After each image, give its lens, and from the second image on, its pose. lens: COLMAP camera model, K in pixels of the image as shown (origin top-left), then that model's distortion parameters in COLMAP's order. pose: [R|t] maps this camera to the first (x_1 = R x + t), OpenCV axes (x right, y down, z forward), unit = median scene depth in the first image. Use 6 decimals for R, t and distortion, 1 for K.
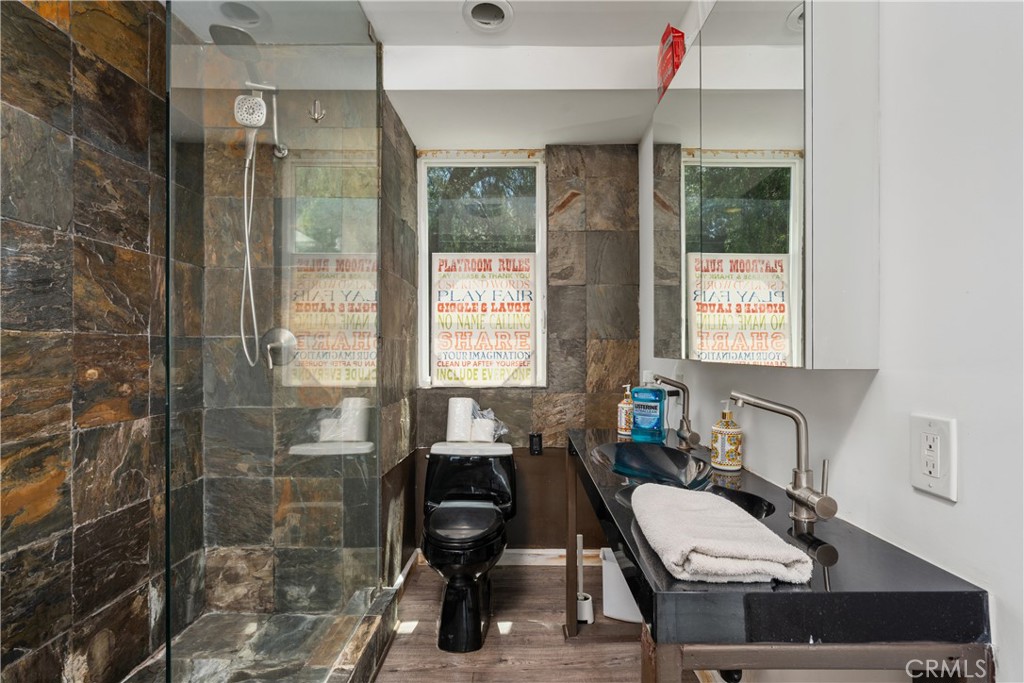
lens RADIAL K [[468.3, 0, 516.4], [0, 468.3, 345.3], [0, 0, 1]] dist [-0.003180, 0.001180]
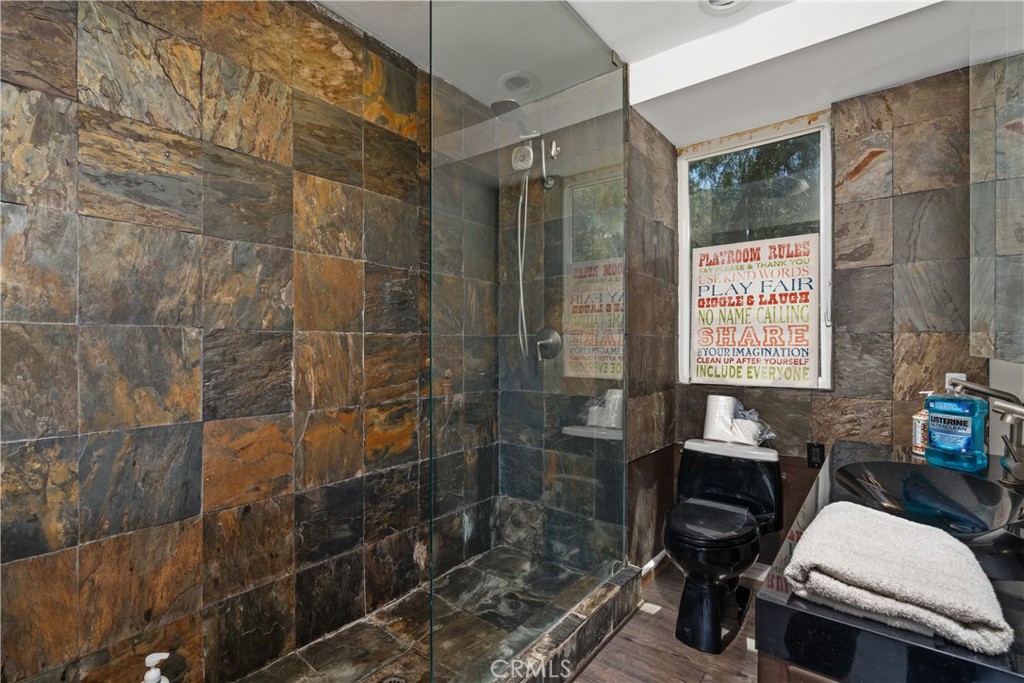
lens RADIAL K [[468.3, 0, 519.2], [0, 468.3, 343.3], [0, 0, 1]] dist [-0.003180, 0.001180]
pose [[0.795804, -0.003048, -0.605547, 0.149441], [0.004485, 0.999990, 0.000861, 0.001575], [0.605538, -0.003401, 0.795809, -0.016479]]
